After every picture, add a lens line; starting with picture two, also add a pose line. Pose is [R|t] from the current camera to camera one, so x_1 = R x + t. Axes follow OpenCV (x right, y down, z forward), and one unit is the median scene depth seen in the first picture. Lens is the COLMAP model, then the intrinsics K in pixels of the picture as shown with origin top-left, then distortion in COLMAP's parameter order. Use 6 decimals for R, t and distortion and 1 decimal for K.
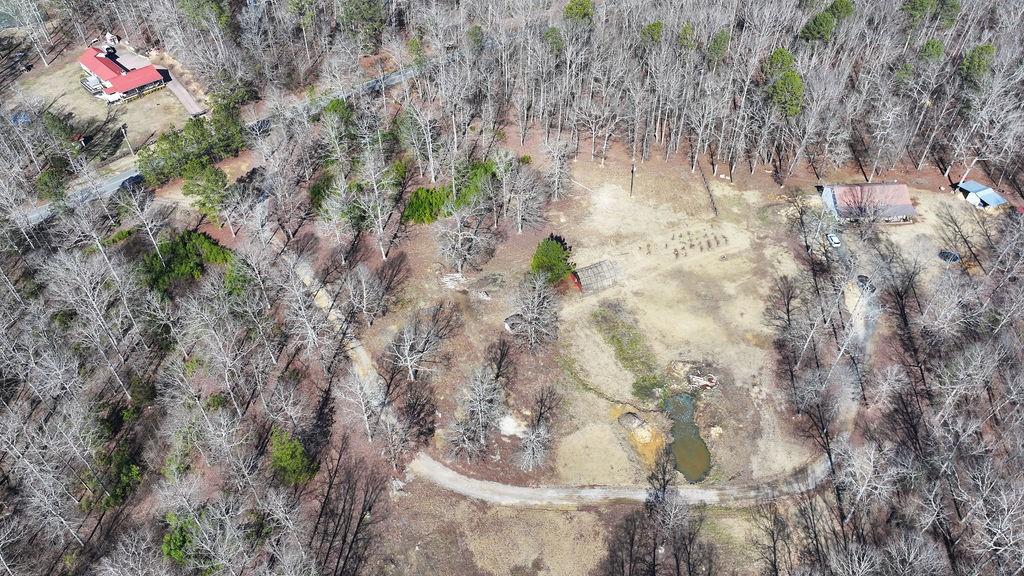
lens RADIAL K [[719.4, 0, 514.9], [0, 719.4, 282.5], [0, 0, 1]] dist [0.001265, 0.009394]
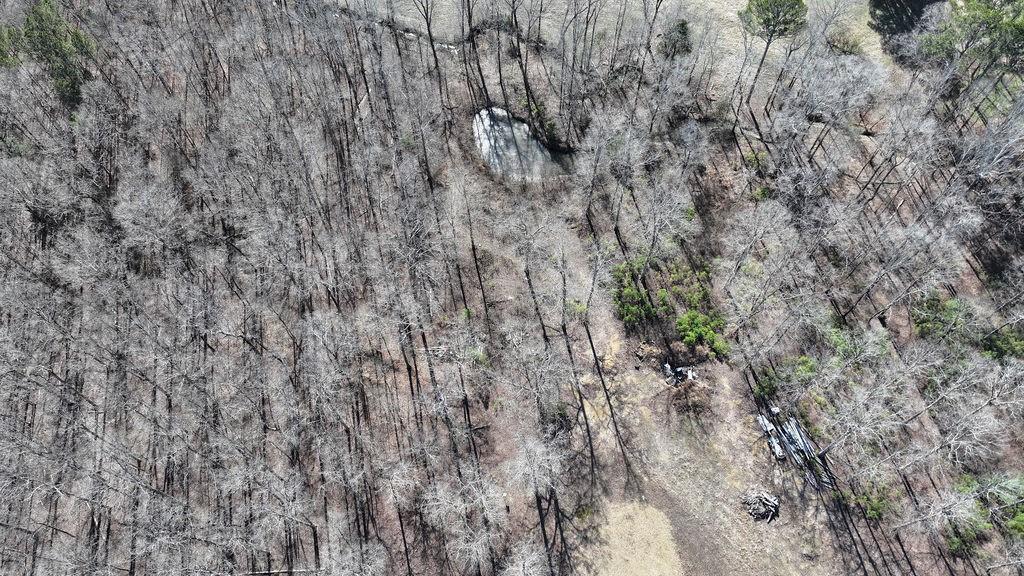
lens RADIAL K [[719.4, 0, 514.1], [0, 719.4, 282.7], [0, 0, 1]] dist [0.001265, 0.009394]
pose [[-0.938724, 0.304901, -0.160725, 0.181612], [-0.232942, -0.217530, 0.947849, -0.259604], [0.254037, 0.927209, 0.275225, 0.266025]]
